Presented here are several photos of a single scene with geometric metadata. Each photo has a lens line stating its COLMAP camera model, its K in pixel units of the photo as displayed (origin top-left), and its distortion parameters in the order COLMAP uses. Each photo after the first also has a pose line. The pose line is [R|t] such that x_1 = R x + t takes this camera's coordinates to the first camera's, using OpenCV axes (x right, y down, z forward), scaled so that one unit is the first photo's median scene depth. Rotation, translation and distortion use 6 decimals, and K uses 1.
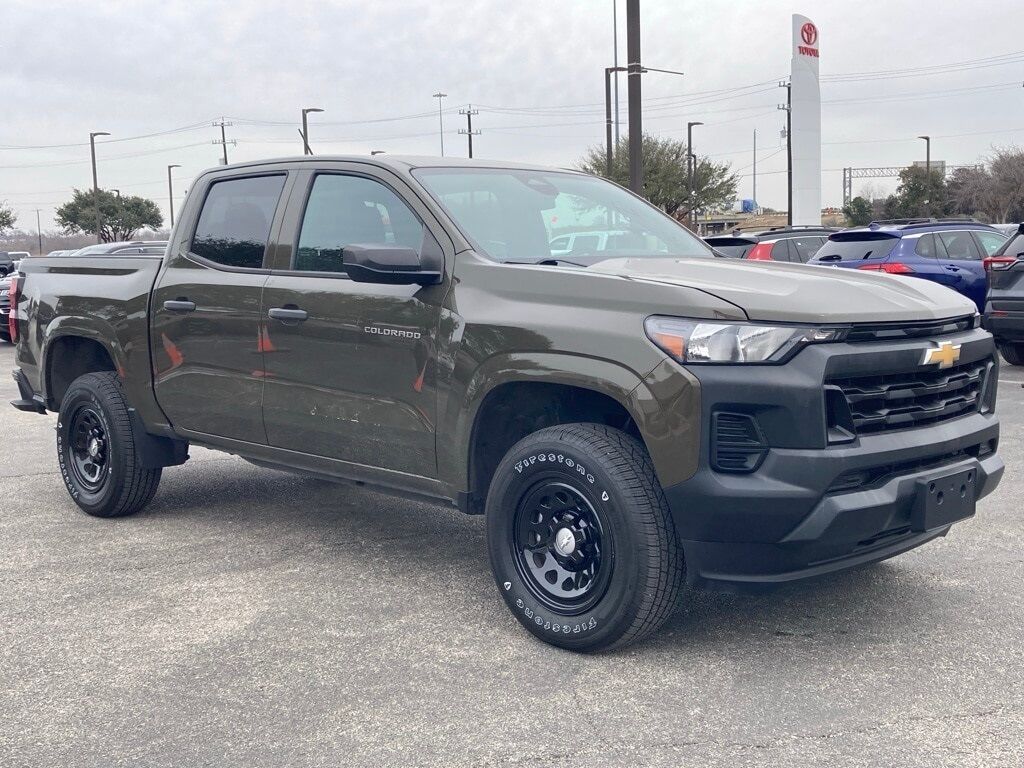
lens RADIAL K [[1275.1, 0, 512.0], [0, 1275.1, 384.0], [0, 0, 1]] dist [-0.005460, -0.003107]
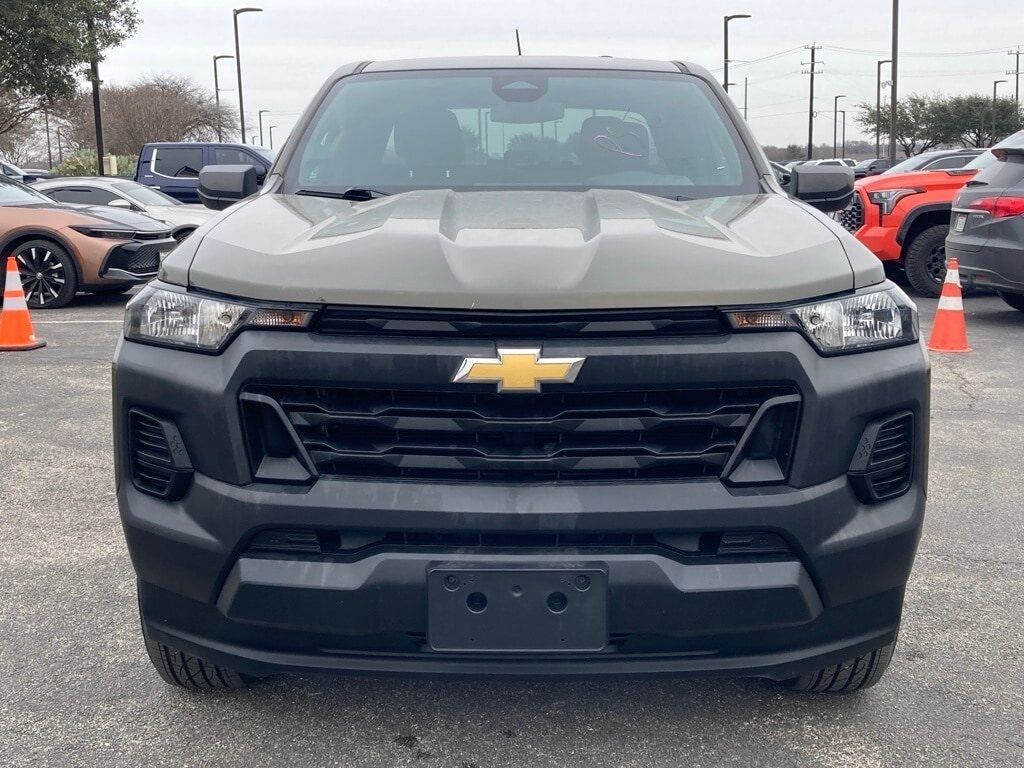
lens RADIAL K [[1441.5, 0, 512.0], [0, 1441.5, 384.0], [0, 0, 1]] dist [-0.031936, -0.038476]
pose [[0.721317, 0.134941, -0.679332, 0.821450], [-0.077749, 0.990413, 0.114180, -0.096807], [0.688227, -0.029543, 0.724894, 0.521360]]
